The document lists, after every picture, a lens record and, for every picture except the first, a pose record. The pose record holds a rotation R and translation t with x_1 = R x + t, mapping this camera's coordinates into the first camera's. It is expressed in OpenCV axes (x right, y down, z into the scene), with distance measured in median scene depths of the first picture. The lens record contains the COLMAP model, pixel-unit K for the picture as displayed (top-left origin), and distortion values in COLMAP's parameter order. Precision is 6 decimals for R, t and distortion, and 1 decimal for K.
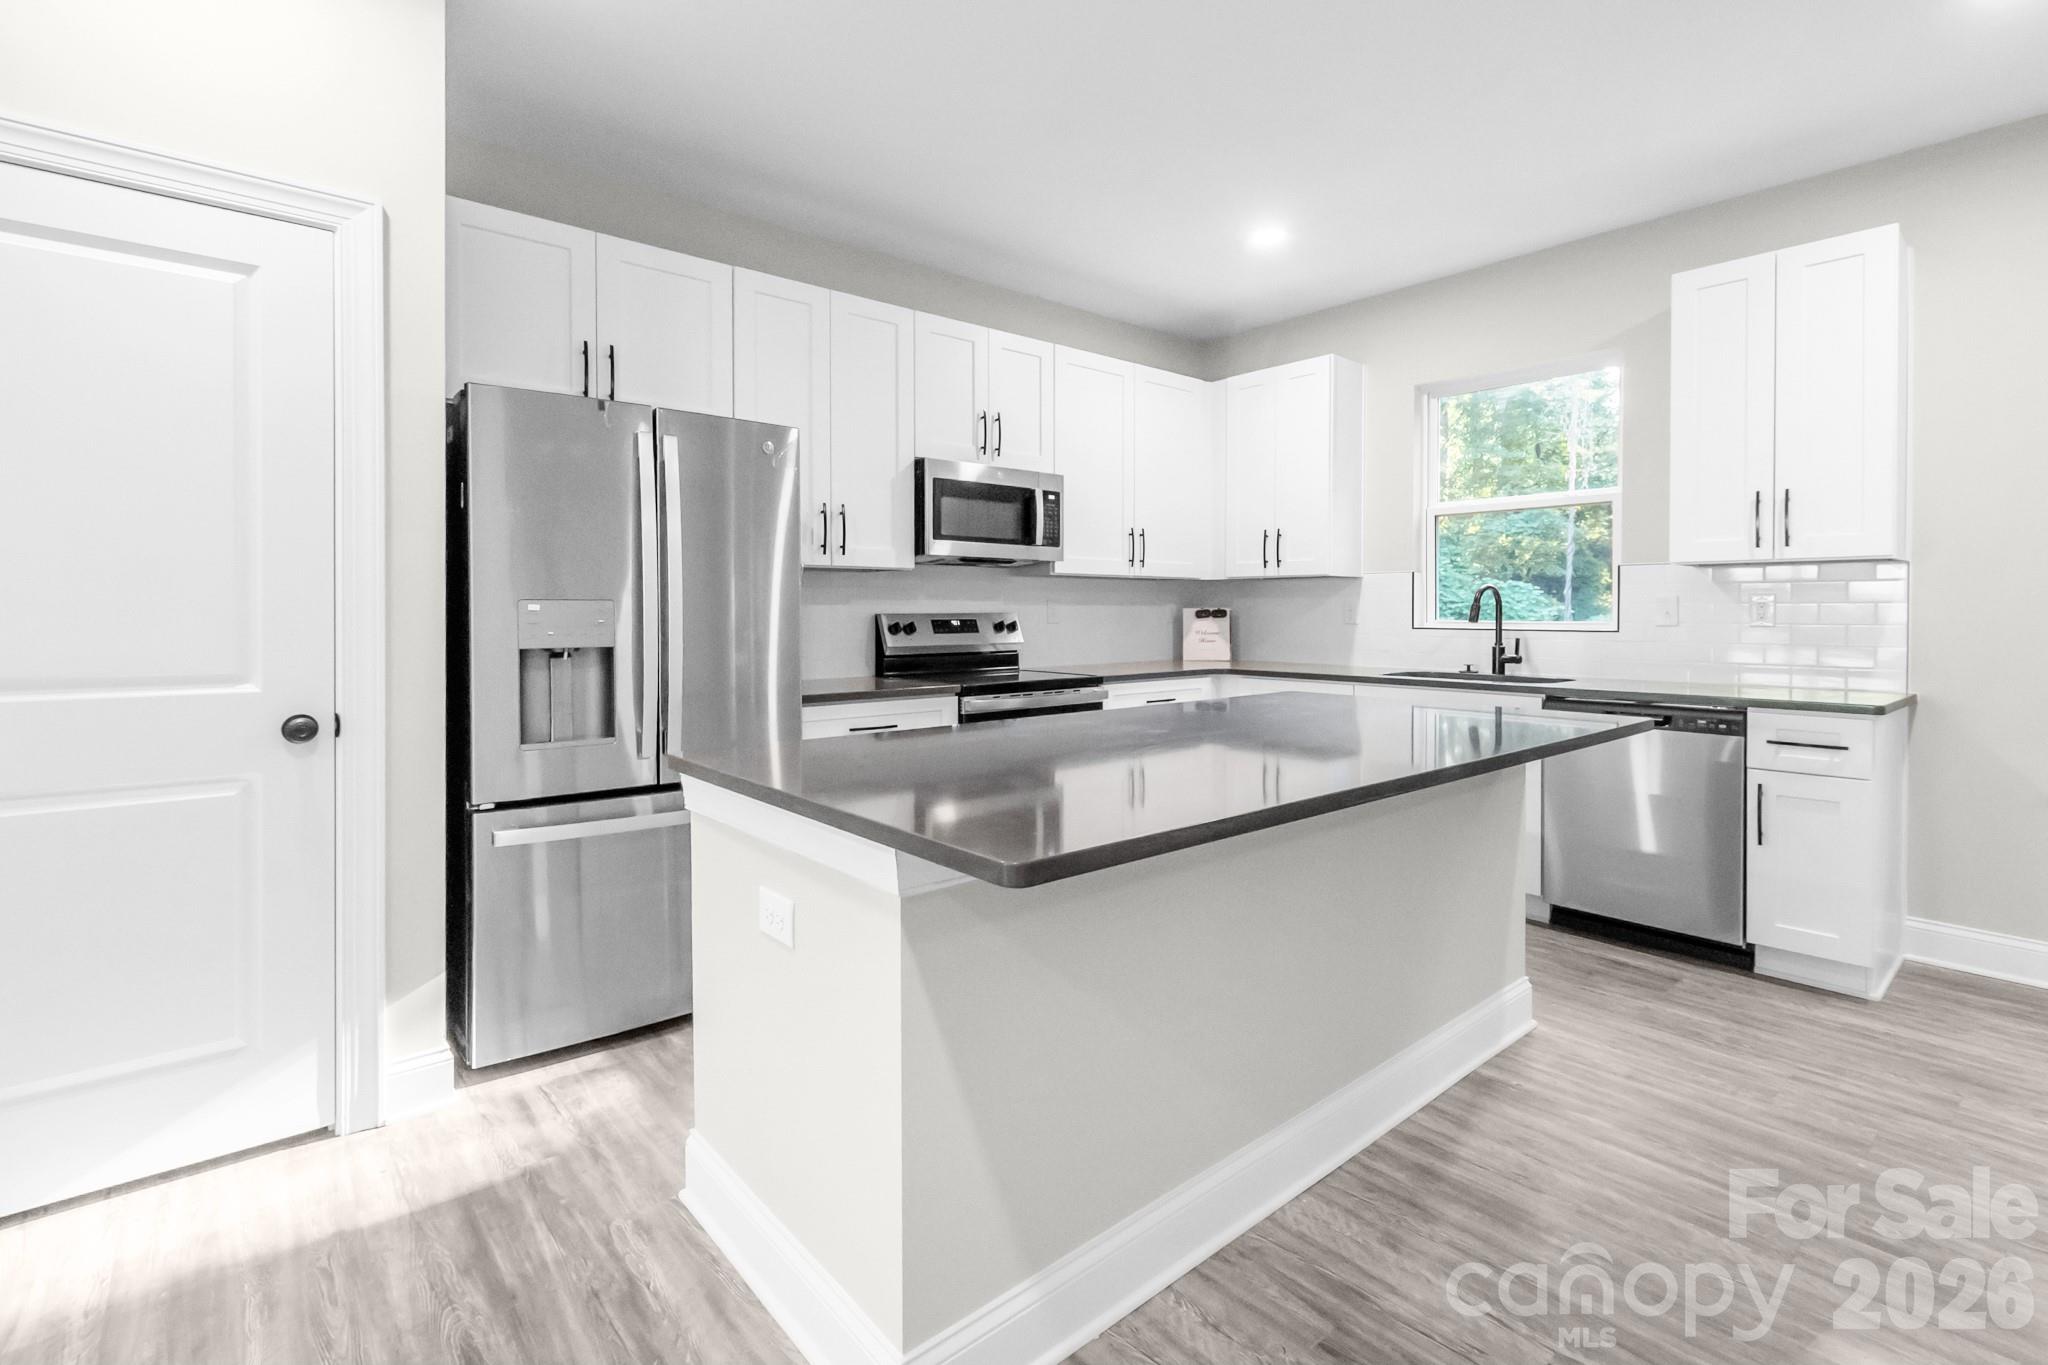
lens RADIAL K [[952.5, 0, 1010.4], [0, 952.5, 614.3], [0, 0, 1]] dist [0.000375, -0.000164]
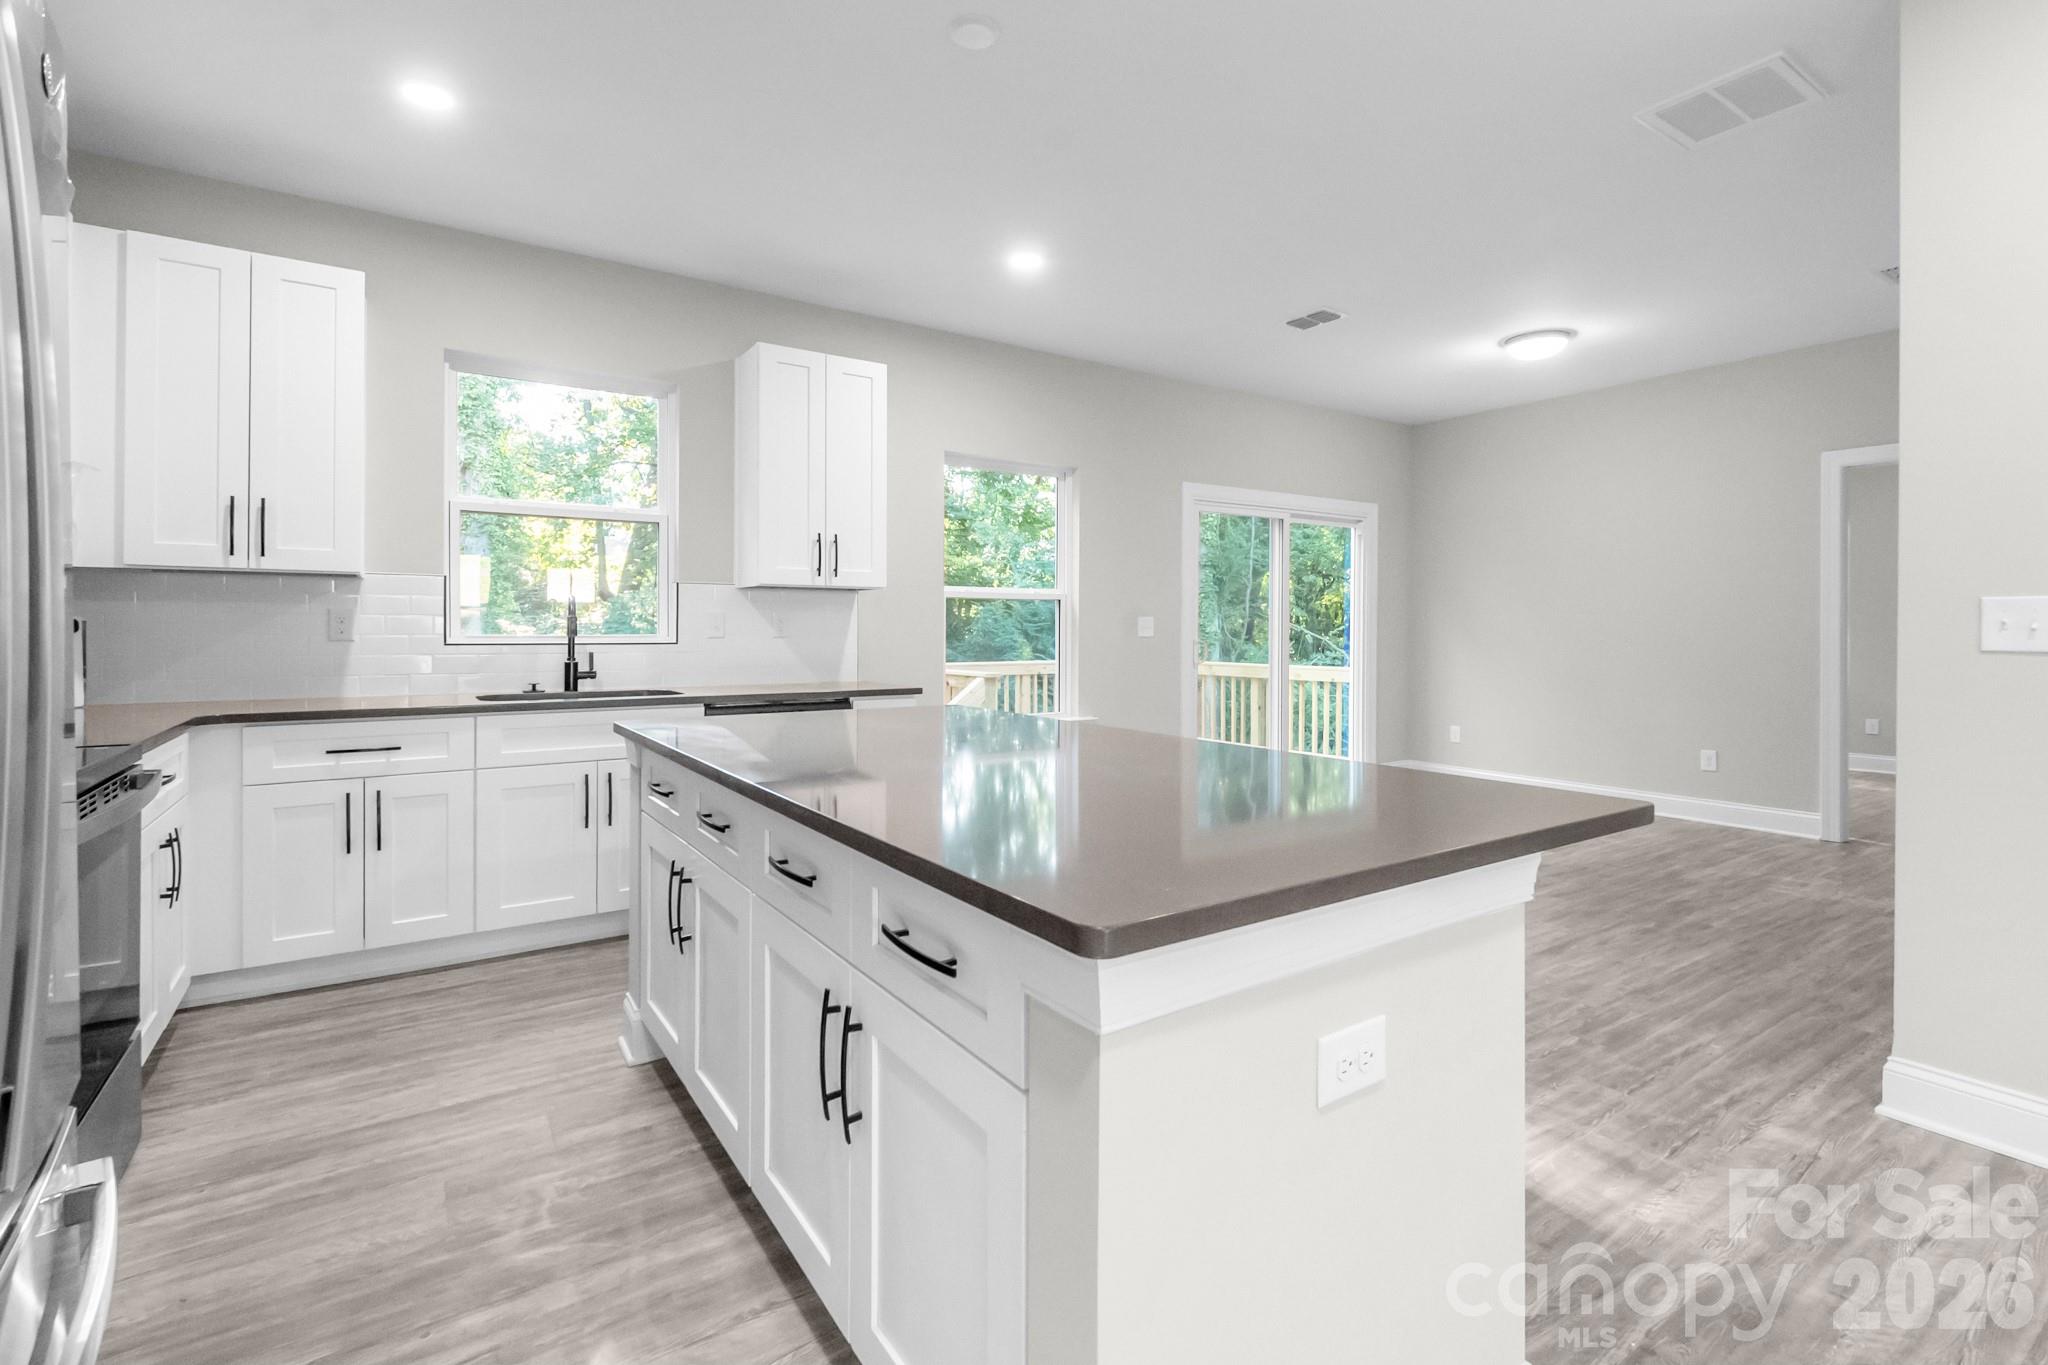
lens RADIAL K [[937.8, 0, 1049.8], [0, 937.8, 630.4], [0, 0, 1]] dist [0.003937, -0.000991]
pose [[0.079588, -0.000985, 0.996827, -0.374782], [0.001495, 0.999999, 0.000869, 0.003051], [-0.996827, 0.001421, 0.079589, 0.462006]]
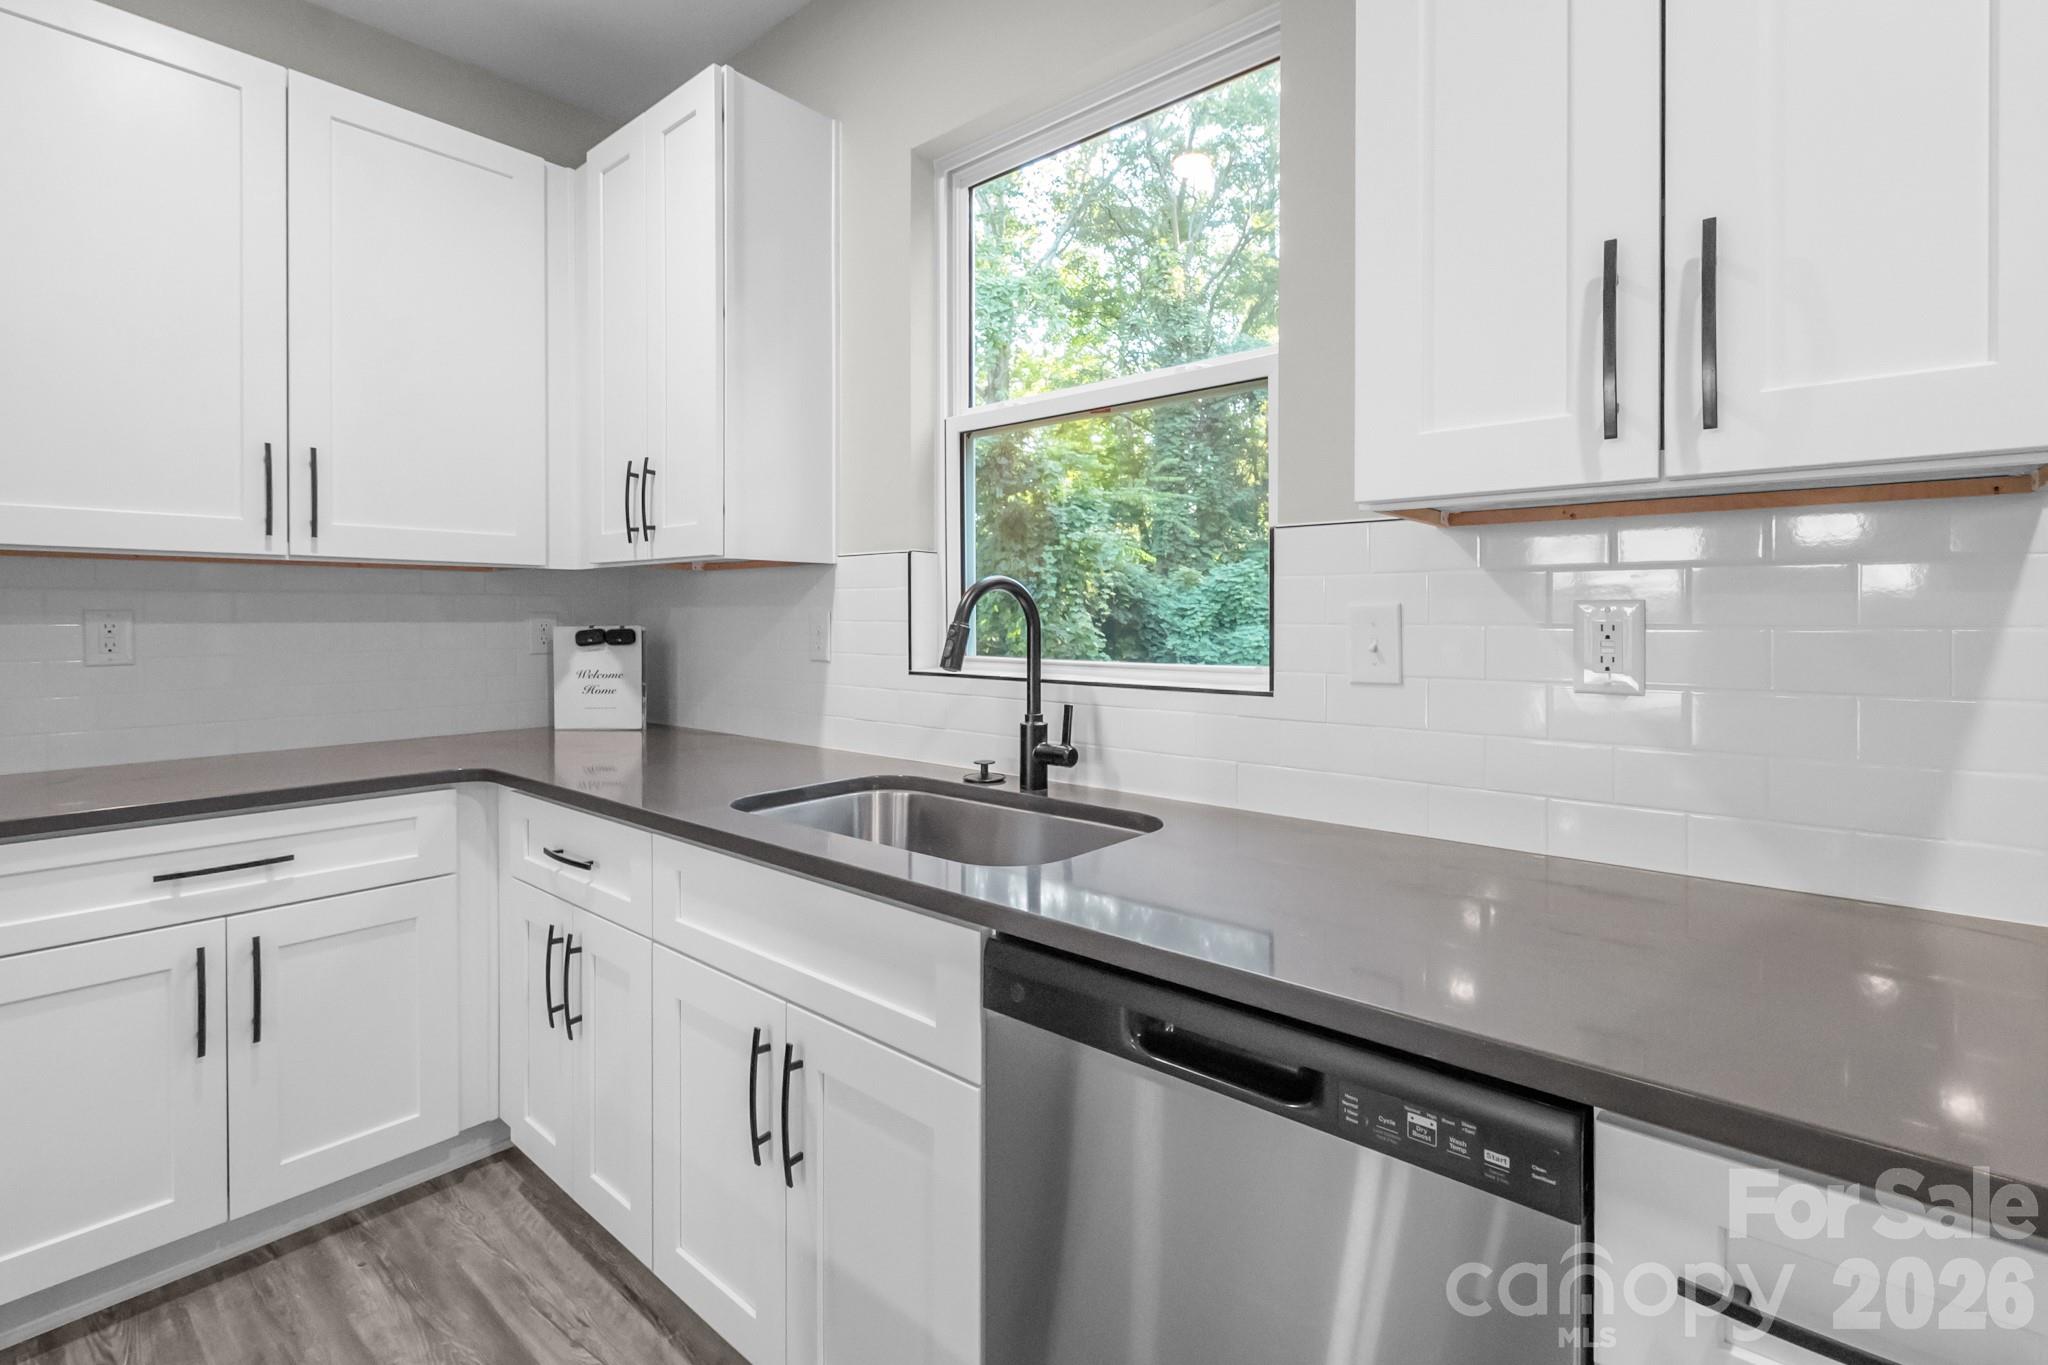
lens RADIAL K [[944.1, 0, 1037.6], [0, 944.1, 614.4], [0, 0, 1]] dist [-0.000466, -0.000468]
pose [[0.986124, -0.000390, 0.166012, 0.450288], [0.001337, 0.999983, -0.005593, -0.012091], [-0.166007, 0.005737, 0.986108, 0.594662]]
